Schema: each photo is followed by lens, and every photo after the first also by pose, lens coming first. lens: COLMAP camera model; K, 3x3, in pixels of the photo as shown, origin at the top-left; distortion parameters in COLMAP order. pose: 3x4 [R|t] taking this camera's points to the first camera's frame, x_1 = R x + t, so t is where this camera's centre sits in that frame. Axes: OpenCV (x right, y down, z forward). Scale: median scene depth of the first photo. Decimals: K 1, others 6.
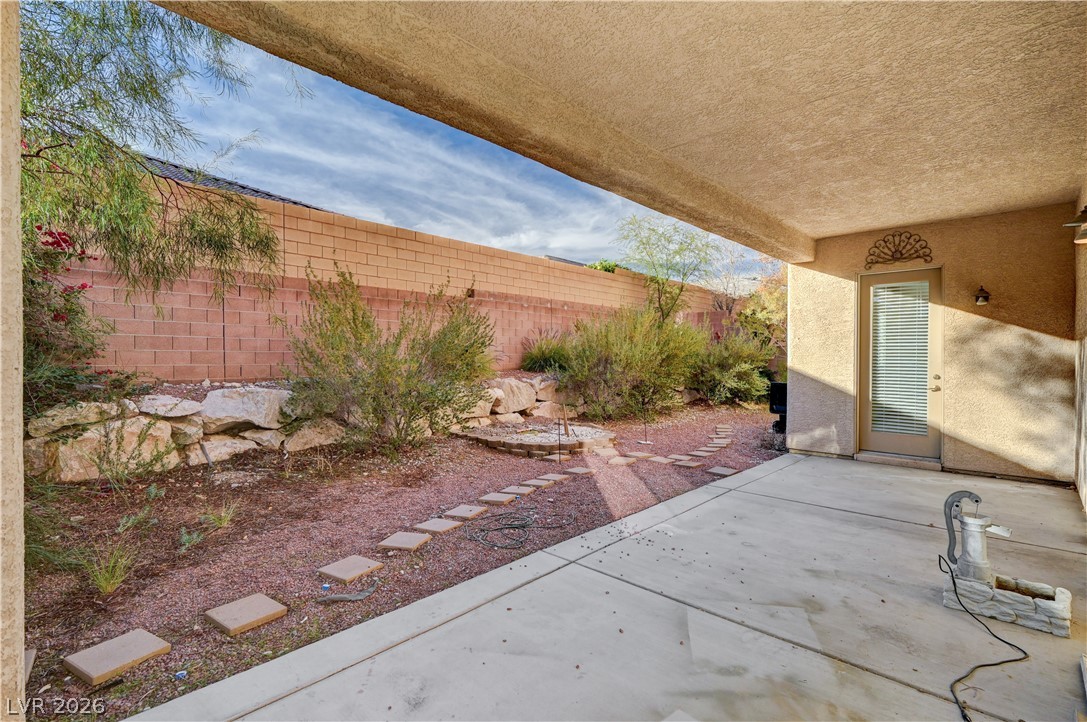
lens RADIAL K [[493.8, 0, 543.5], [0, 493.8, 361.0], [0, 0, 1]] dist [0.019849, 0.000024]
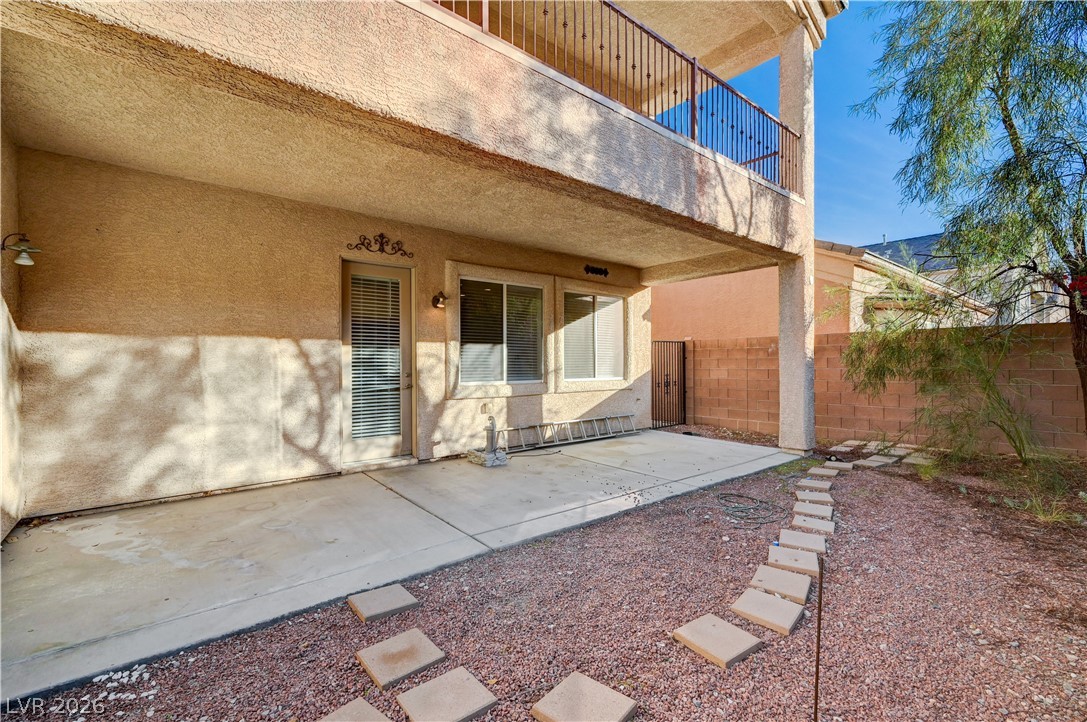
lens RADIAL K [[488.5, 0, 546.1], [0, 488.5, 364.3], [0, 0, 1]] dist [0.001459, 0.000106]
pose [[-0.994656, 0.005169, 0.103112, 0.196776], [0.006449, 0.999906, 0.012088, 0.001492], [-0.103040, 0.012688, -0.994596, 1.662307]]
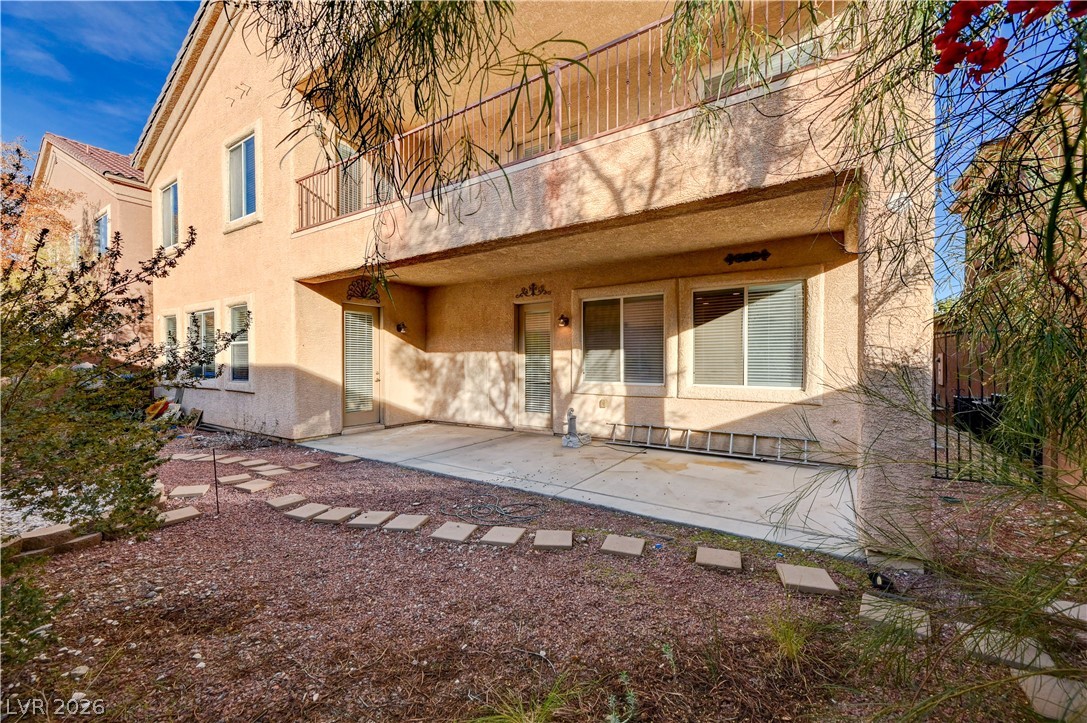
lens RADIAL K [[425.7, 0, 545.7], [0, 425.7, 357.3], [0, 0, 1]] dist [0.000277, -0.000002]
pose [[-0.164324, 0.005212, 0.986393, -0.821337], [0.008687, 0.999955, -0.003837, -0.010395], [-0.986368, 0.007938, -0.164362, 0.819806]]
